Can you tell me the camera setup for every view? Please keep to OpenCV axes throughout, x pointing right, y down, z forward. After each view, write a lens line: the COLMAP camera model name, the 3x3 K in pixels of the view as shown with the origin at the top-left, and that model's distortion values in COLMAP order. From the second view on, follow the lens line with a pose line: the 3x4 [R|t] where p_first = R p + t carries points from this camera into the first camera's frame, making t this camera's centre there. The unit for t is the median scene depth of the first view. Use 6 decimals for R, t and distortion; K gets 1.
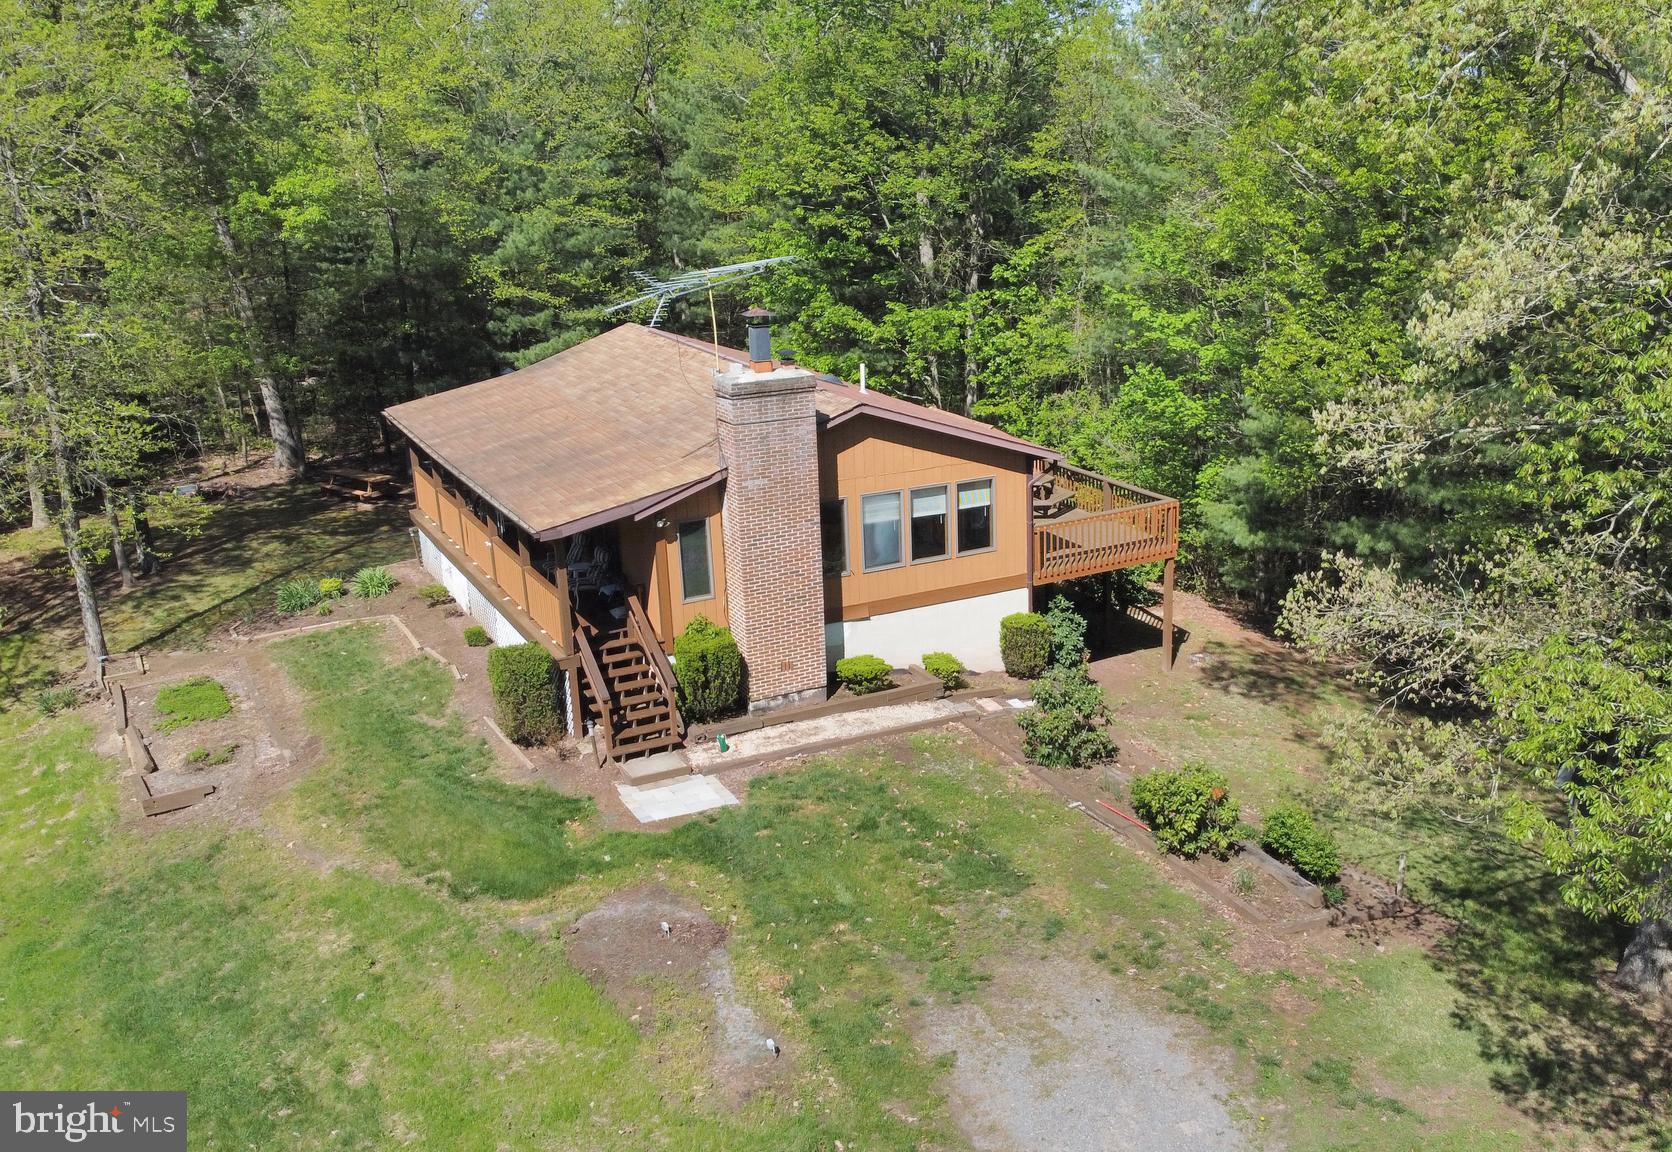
lens RADIAL K [[1551.2, 0, 1010.2], [0, 1551.2, 586.1], [0, 0, 1]] dist [0.001738, 0.000000]
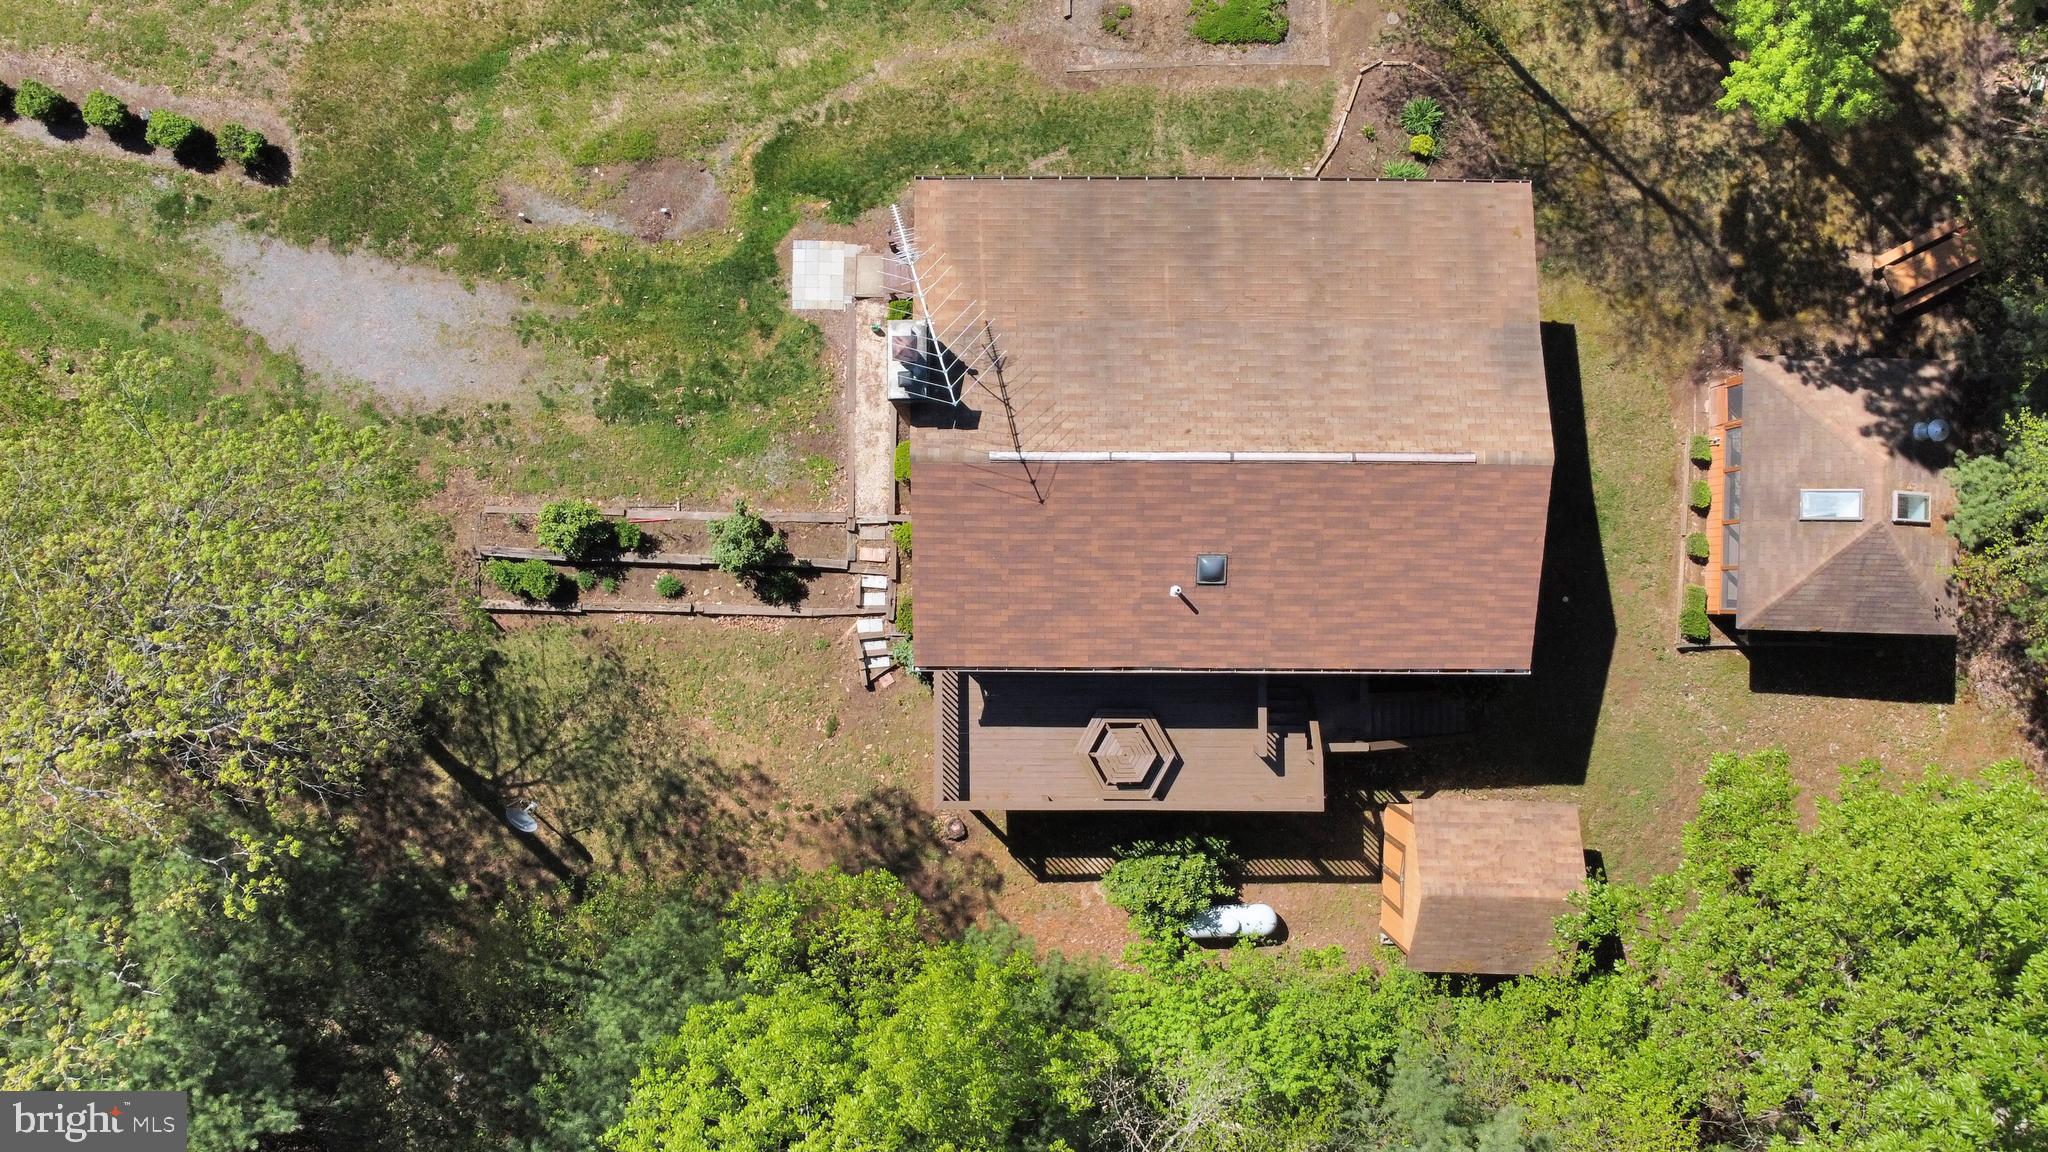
lens RADIAL K [[1571.5, 0, 1026.3], [0, 1571.5, 596.5], [0, 0, 1]] dist [0.007374, -0.016074]
pose [[-0.526392, 0.850217, -0.006564, -0.044804], [-0.250713, -0.147837, 0.956706, -1.250516], [0.812438, 0.505248, 0.290981, 0.800655]]
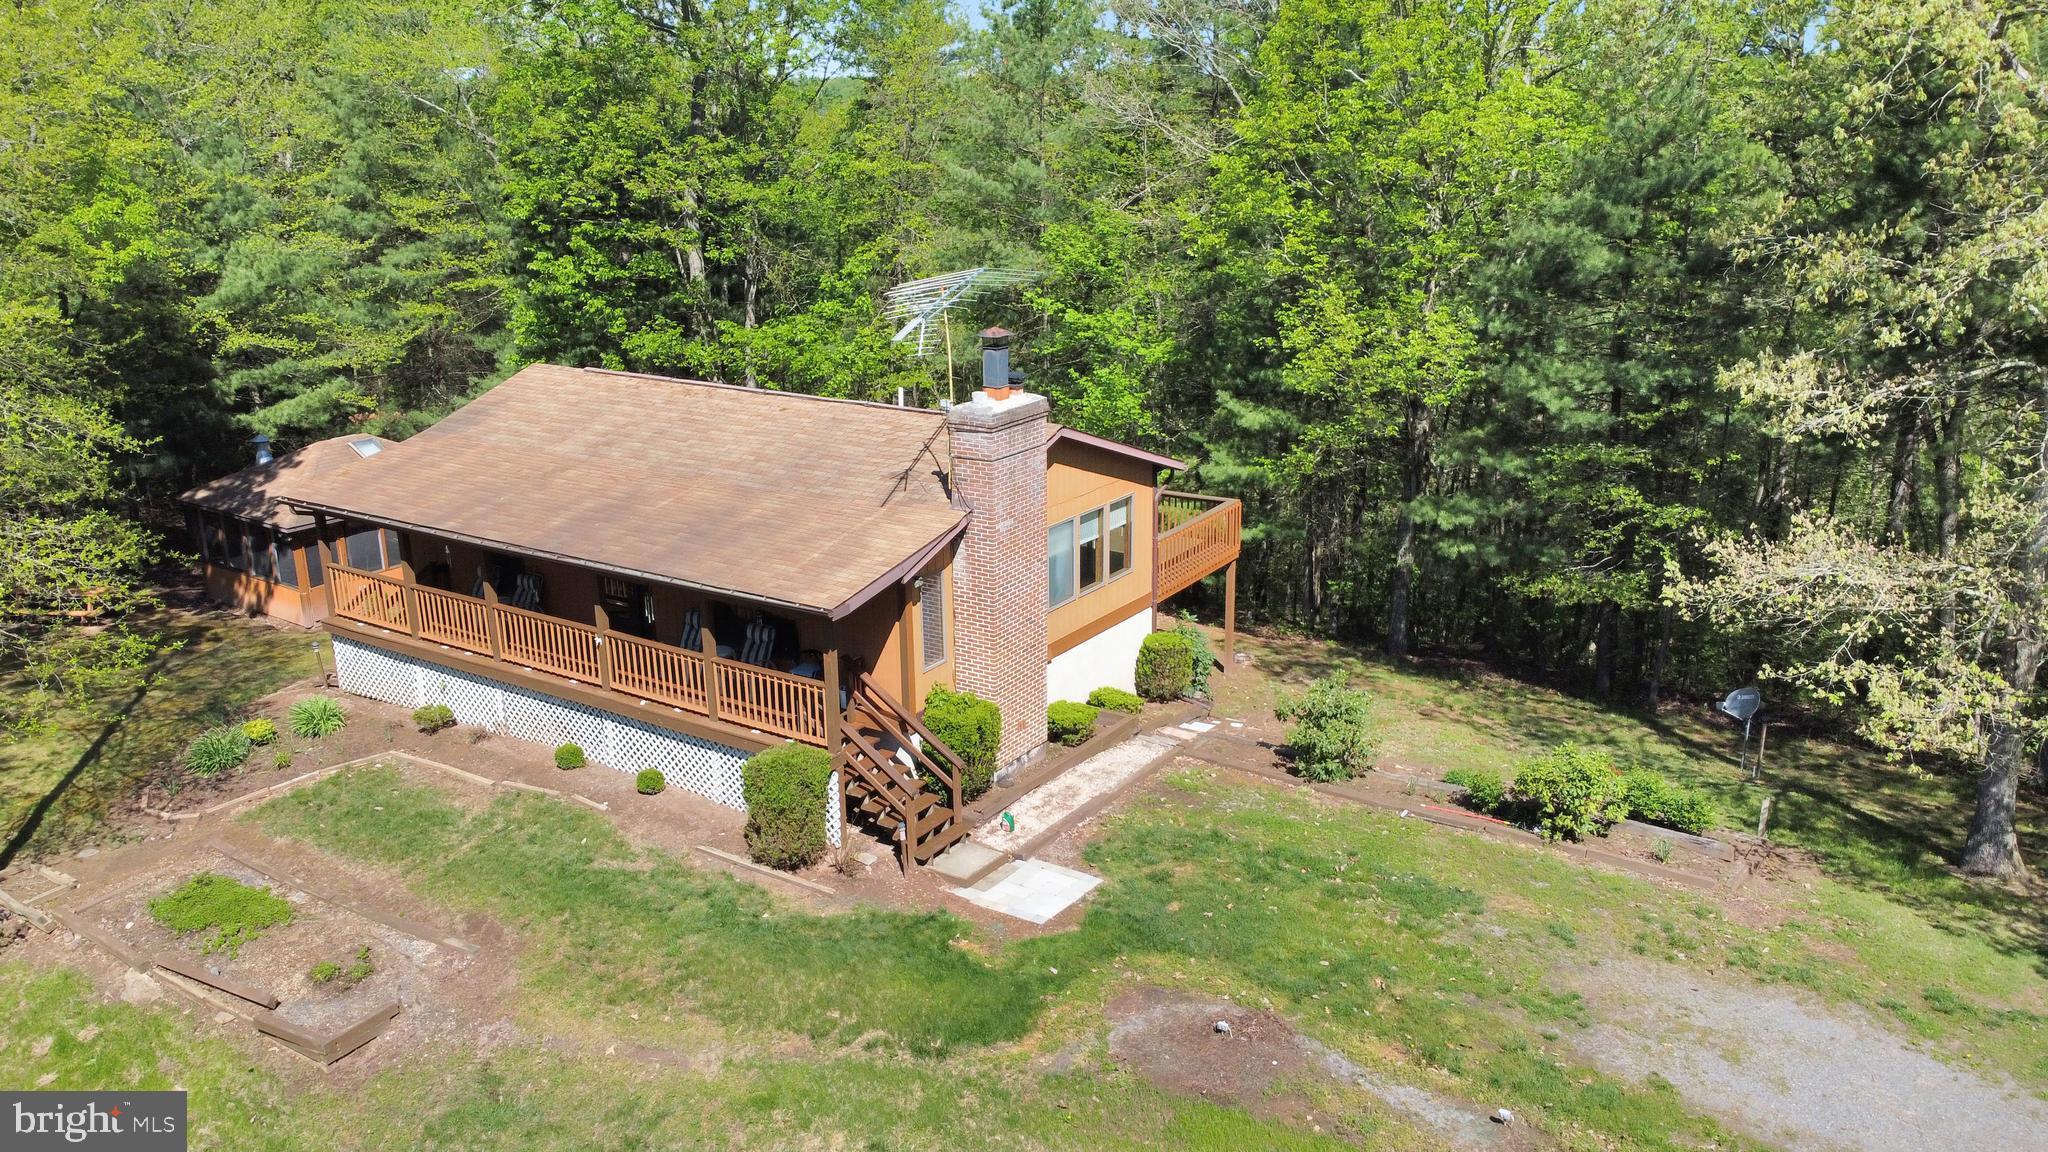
lens RADIAL K [[1571.5, 0, 1015.2], [0, 1571.5, 584.5], [0, 0, 1]] dist [0.007374, -0.016074]
pose [[0.909160, -0.128488, 0.396129, -0.502889], [0.131315, 0.991137, 0.020102, -0.048086], [-0.395201, 0.033742, 0.917975, 0.170396]]
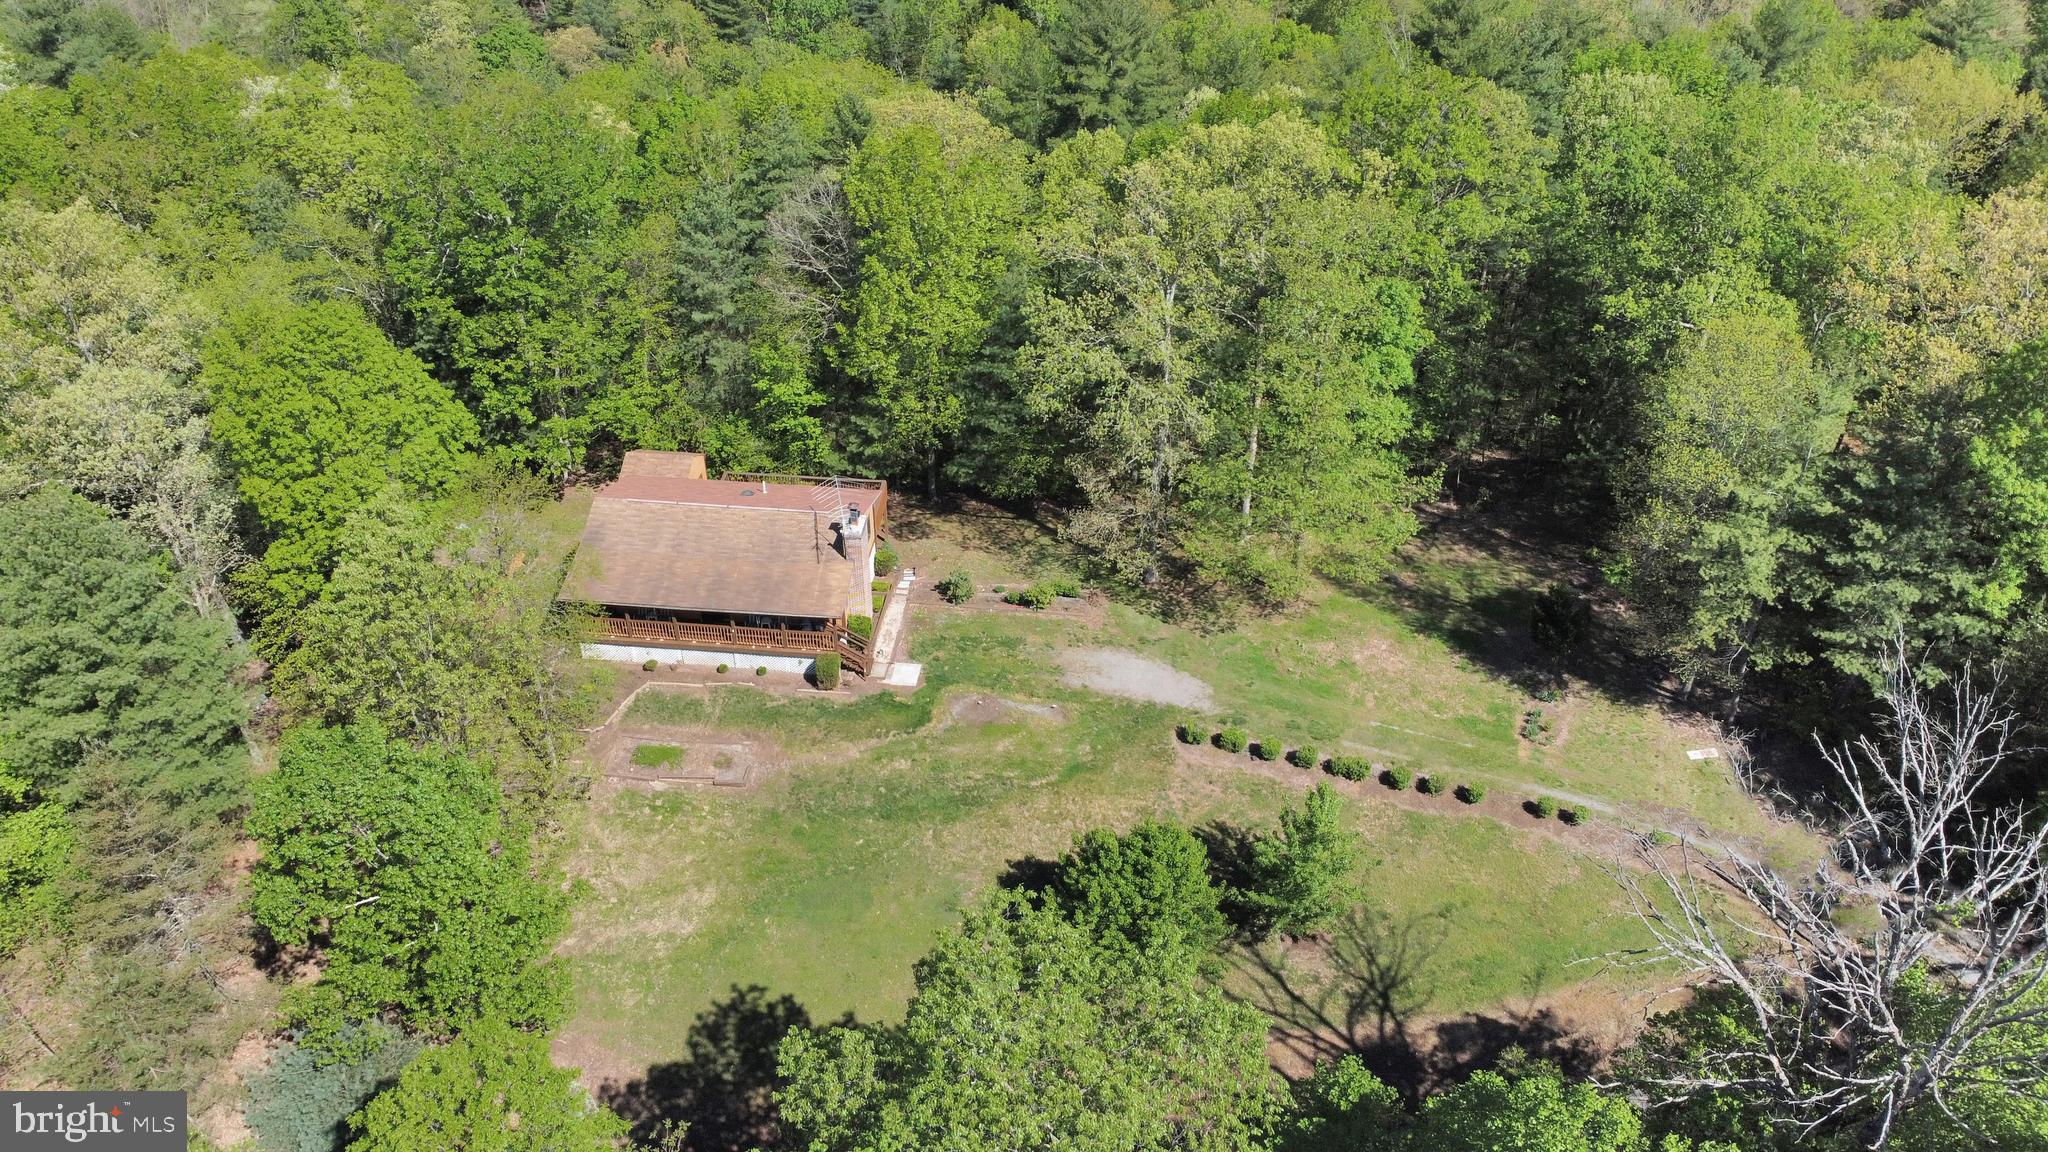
lens RADIAL K [[1571.5, 0, 1016.2], [0, 1571.5, 590.3], [0, 0, 1]] dist [0.007374, -0.016074]
pose [[0.610439, -0.467857, 0.639119, -1.704218], [0.232955, 0.877266, 0.419687, -1.065573], [-0.757031, -0.107307, 0.644507, -0.920776]]
